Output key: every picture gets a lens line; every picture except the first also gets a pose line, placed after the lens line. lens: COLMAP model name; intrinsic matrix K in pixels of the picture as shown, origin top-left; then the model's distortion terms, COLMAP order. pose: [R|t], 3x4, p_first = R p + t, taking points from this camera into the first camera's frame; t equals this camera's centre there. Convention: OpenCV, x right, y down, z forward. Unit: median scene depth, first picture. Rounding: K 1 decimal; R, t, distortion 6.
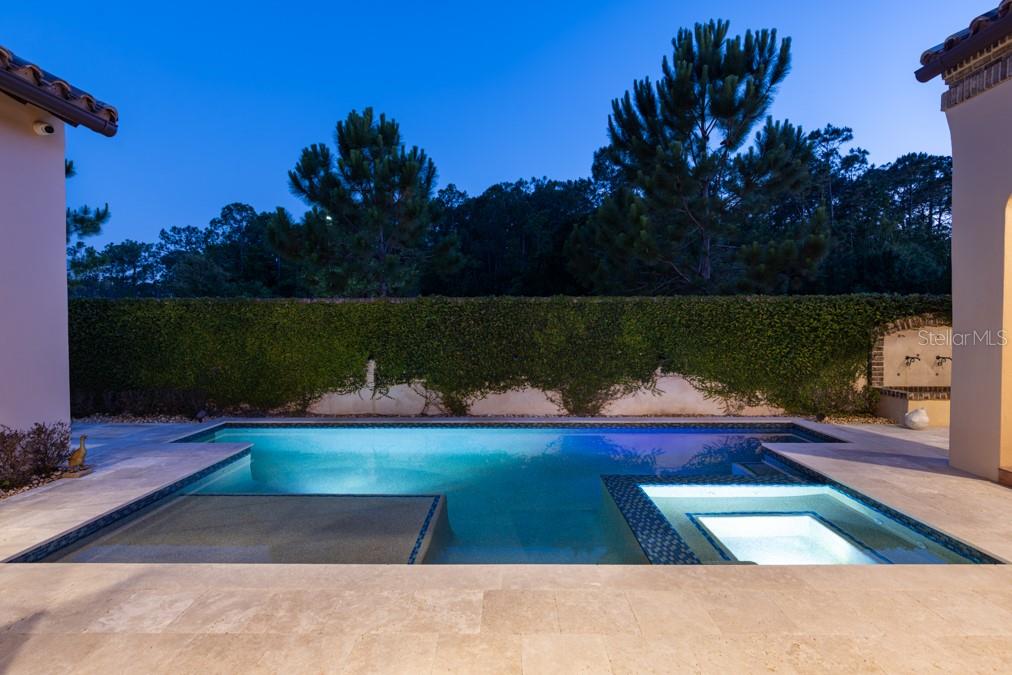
lens RADIAL K [[500.0, 0, 502.2], [0, 500.0, 332.9], [0, 0, 1]] dist [-0.000224, 0.001286]
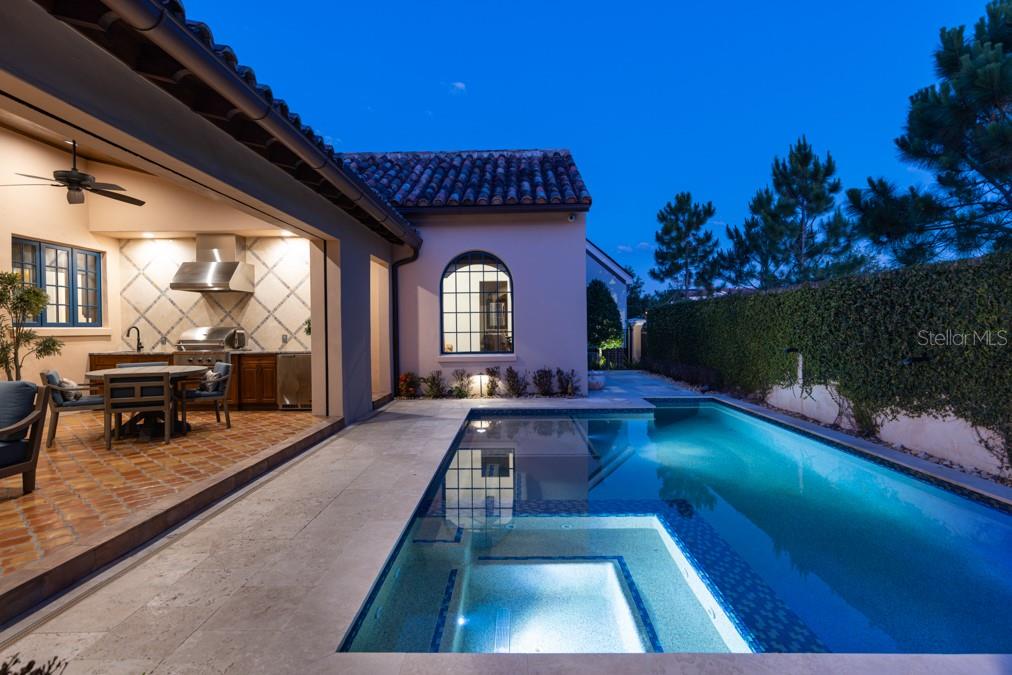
lens RADIAL K [[500.0, 0, 503.4], [0, 500.0, 332.4], [0, 0, 1]] dist [-0.000224, 0.001286]
pose [[-0.002153, 0.013472, -0.999907, 0.640017], [-0.000907, 0.999909, 0.013474, 0.003826], [0.999997, 0.000936, -0.002140, 0.469421]]
